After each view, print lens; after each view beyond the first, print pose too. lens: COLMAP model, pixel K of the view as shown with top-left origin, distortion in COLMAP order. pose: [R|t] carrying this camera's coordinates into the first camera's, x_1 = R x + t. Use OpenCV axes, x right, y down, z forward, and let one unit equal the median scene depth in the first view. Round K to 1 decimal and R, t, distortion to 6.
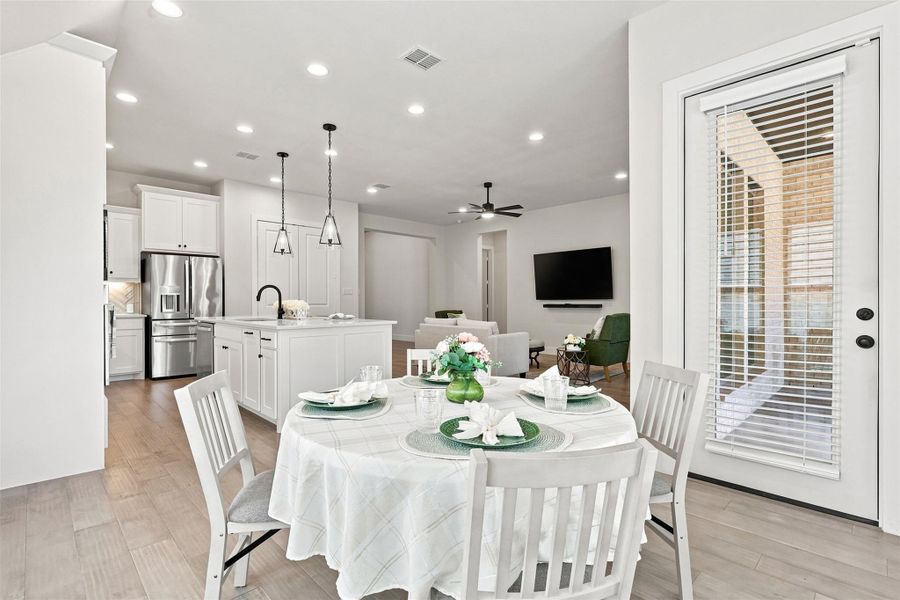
lens RADIAL K [[428.0, 0, 450.0], [0, 428.0, 300.0], [0, 0, 1]] dist [0.000801, -0.000763]
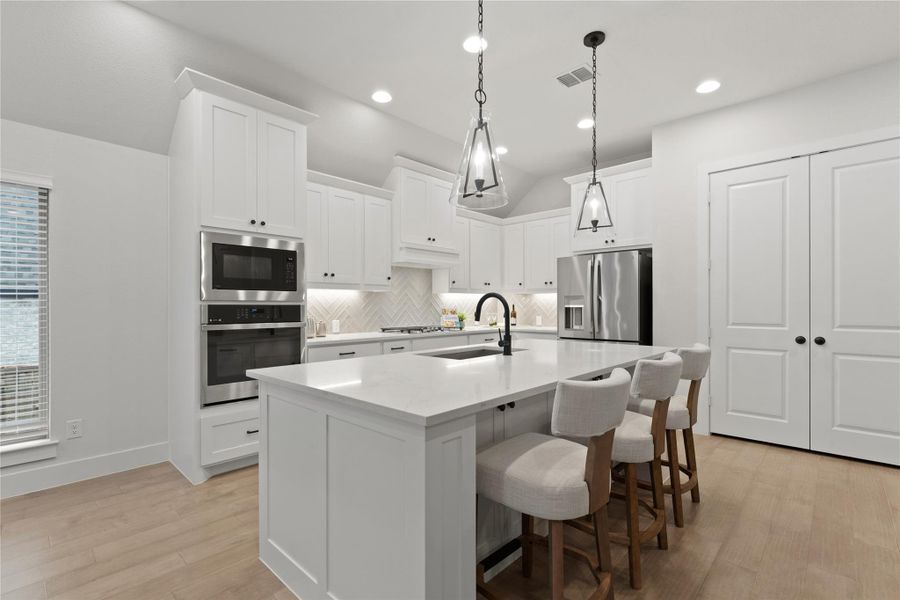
lens RADIAL K [[420.1, 0, 455.2], [0, 420.1, 305.1], [0, 0, 1]] dist [-0.000525, -0.000388]
pose [[0.044388, -0.001314, -0.999013, 0.111139], [0.002371, 0.999996, -0.001210, -0.016024], [0.999012, -0.002315, 0.044391, 0.810498]]
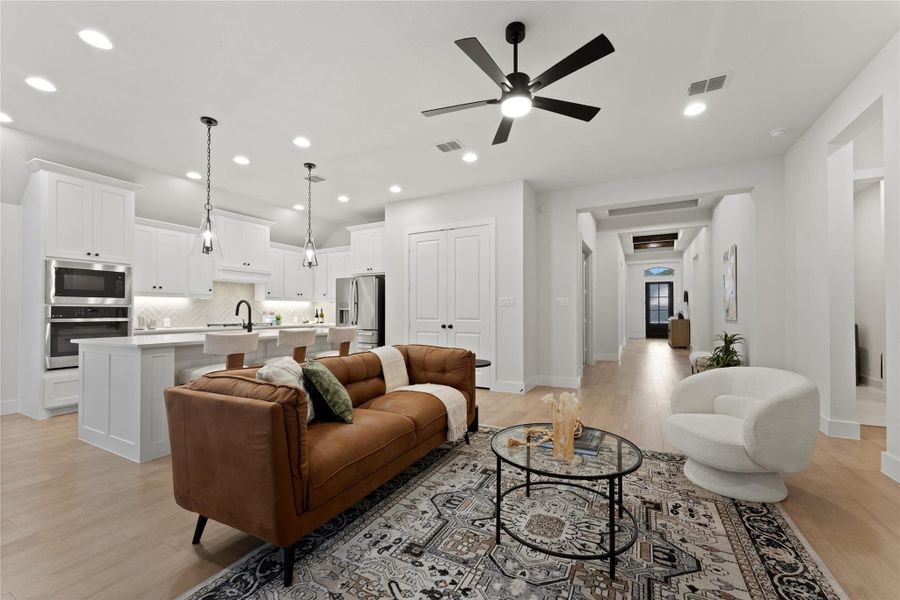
lens RADIAL K [[367.8, 0, 455.5], [0, 367.8, 307.9], [0, 0, 1]] dist [-0.000257, -0.000073]
pose [[0.304658, -0.011079, -0.952397, 0.508295], [0.001738, 0.999937, -0.011076, -0.004857], [0.952460, 0.001719, 0.304658, 1.064538]]
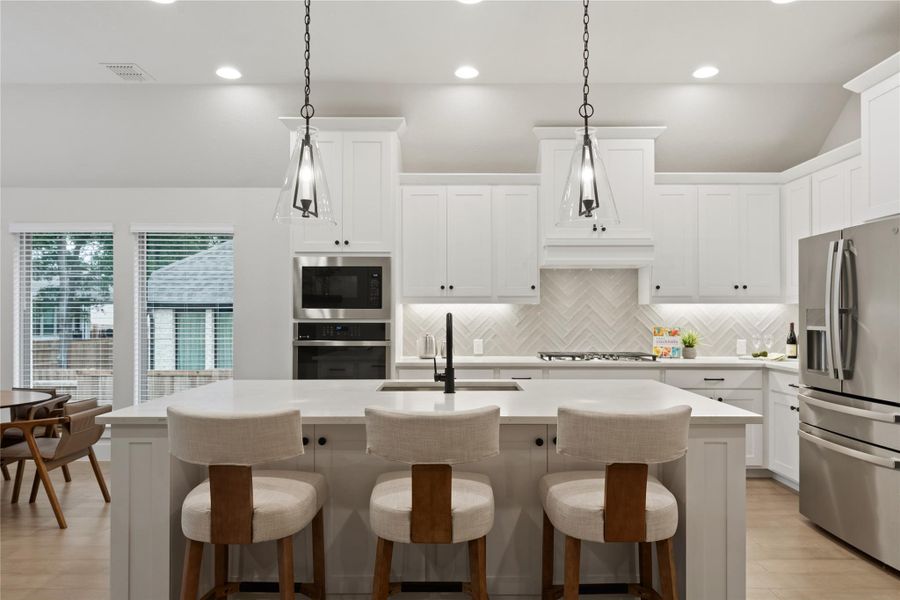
lens RADIAL K [[607.5, 0, 450.0], [0, 607.5, 300.0], [0, 0, 1]] dist [0.001322, 0.000115]
pose [[-0.707941, -0.015071, -0.706110, 0.019495], [0.001763, 0.999731, -0.023106, -0.029476], [0.706269, -0.017602, -0.707725, 1.265437]]
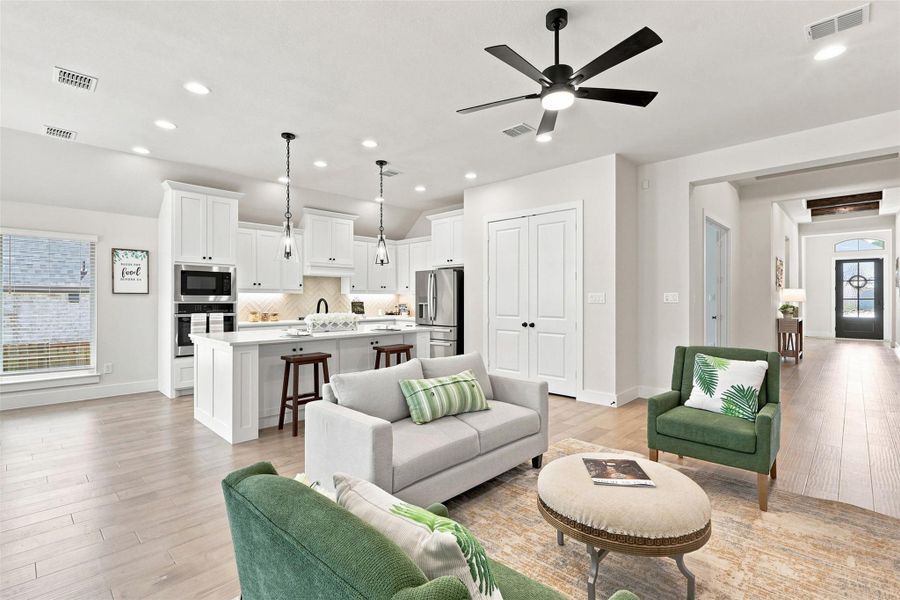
lens RADIAL K [[421.0, 0, 450.3], [0, 421.0, 294.4], [0, 0, 1]] dist [-0.001367, -0.000113]
pose [[0.025390, -0.005386, -0.999663, 0.568989], [-0.000279, 0.999985, -0.005395, -0.034571], [0.999678, 0.000416, 0.025388, 1.133894]]
